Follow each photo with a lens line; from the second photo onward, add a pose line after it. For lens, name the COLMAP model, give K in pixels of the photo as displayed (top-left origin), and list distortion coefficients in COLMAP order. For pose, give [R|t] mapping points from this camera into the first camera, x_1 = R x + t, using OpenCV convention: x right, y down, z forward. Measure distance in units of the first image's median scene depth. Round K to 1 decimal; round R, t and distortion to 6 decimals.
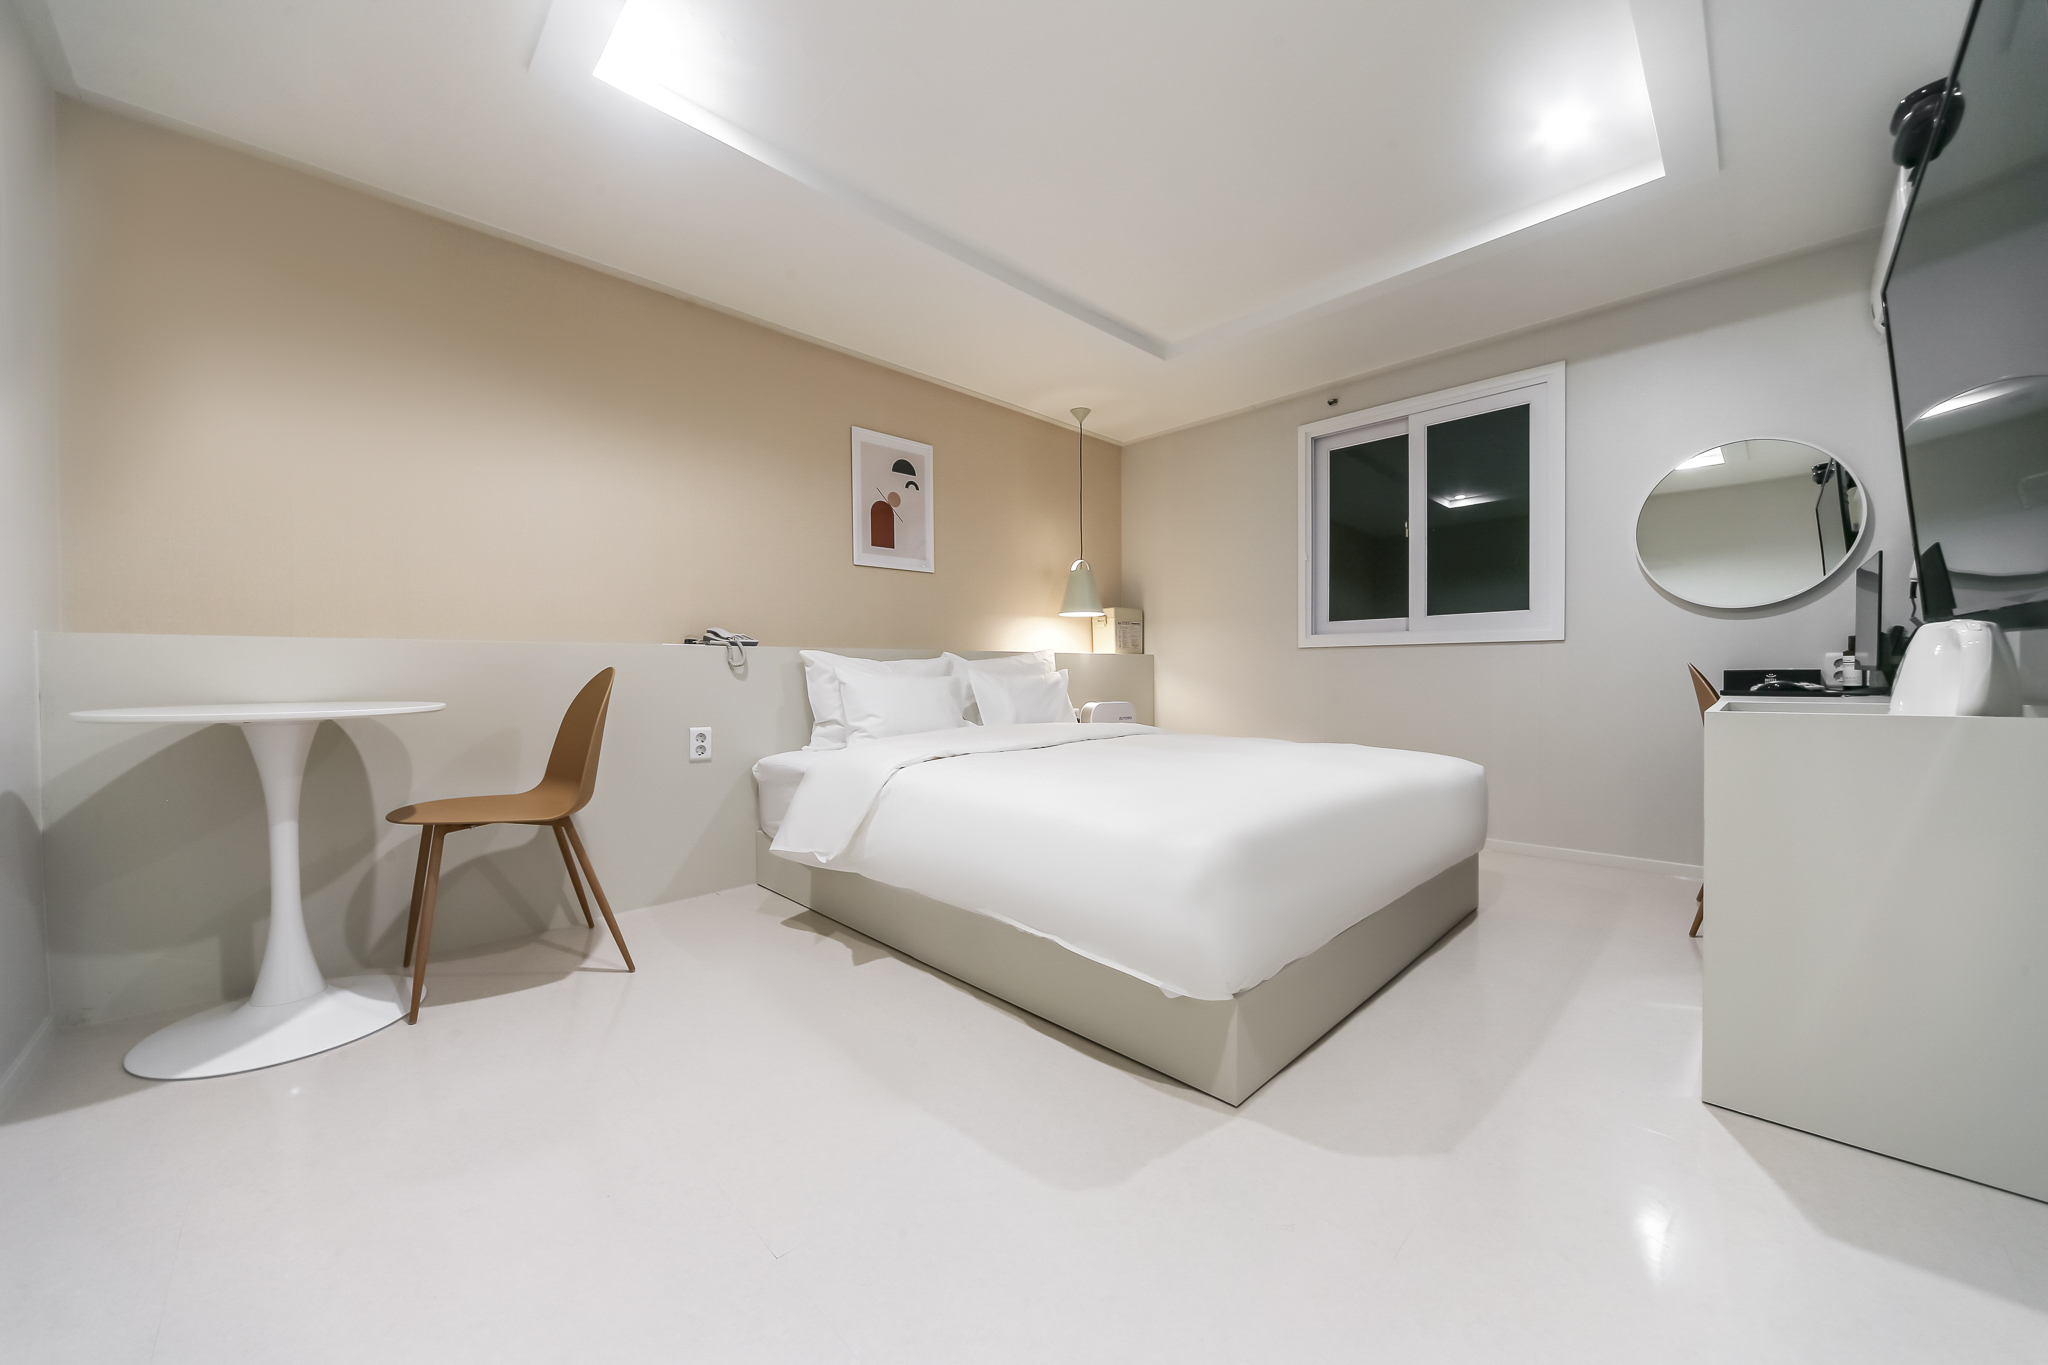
lens RADIAL K [[714.3, 0, 1028.7], [0, 714.3, 689.4], [0, 0, 1]] dist [-0.010343, -0.000065]
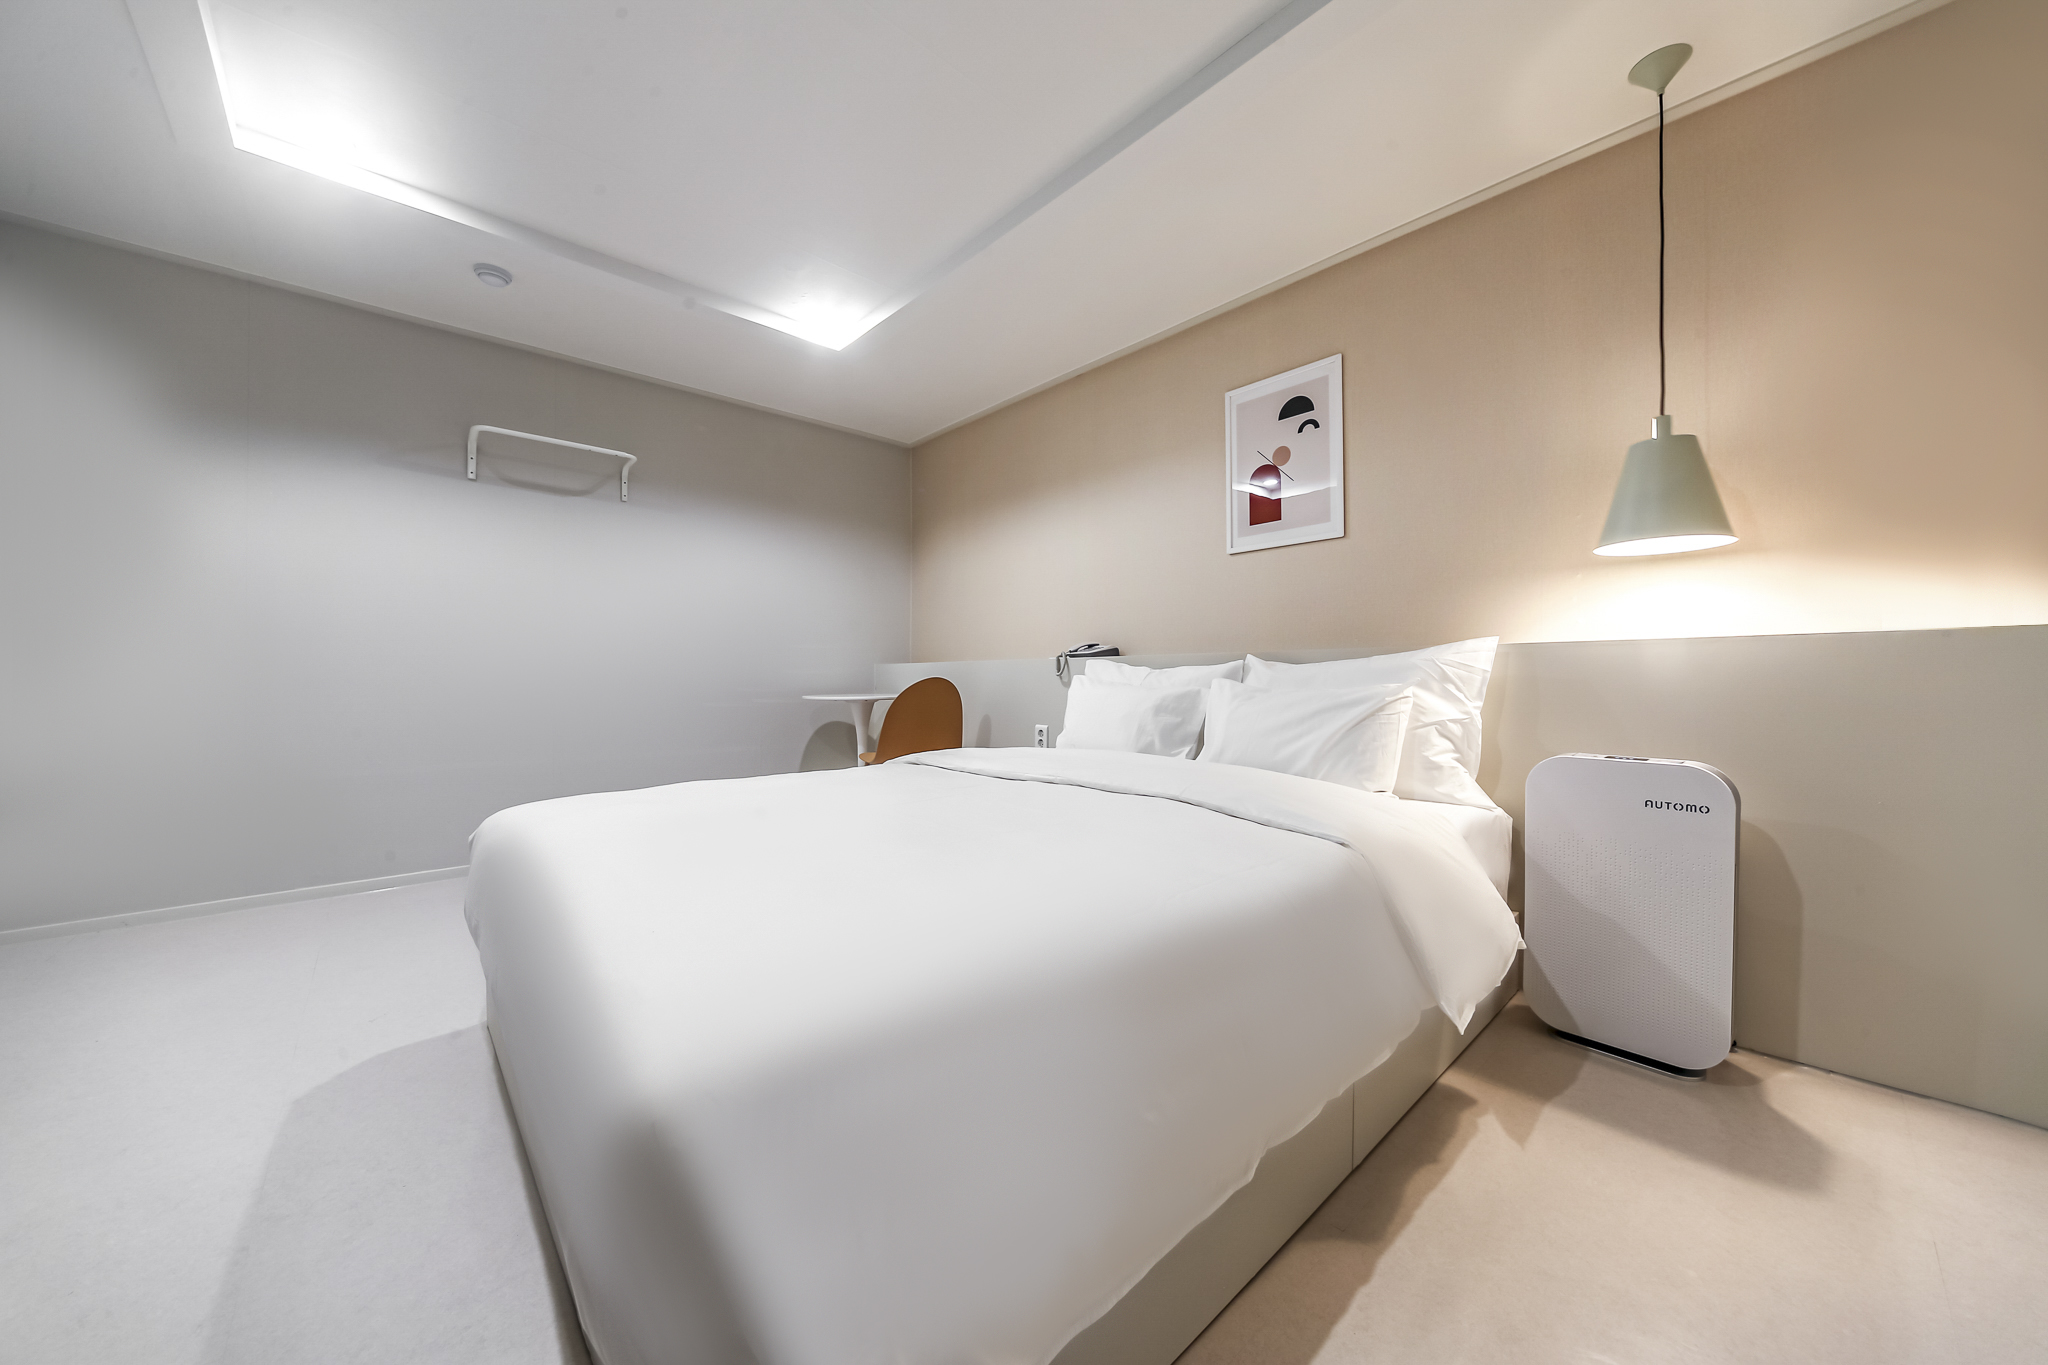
lens RADIAL K [[714.3, 0, 1025.7], [0, 714.3, 679.8], [0, 0, 1]] dist [-0.010343, -0.000065]
pose [[-0.021582, 0.008949, -0.999727, 0.592574], [-0.013719, 0.999863, 0.009247, -0.027418], [0.999673, 0.013914, -0.021456, 0.746558]]
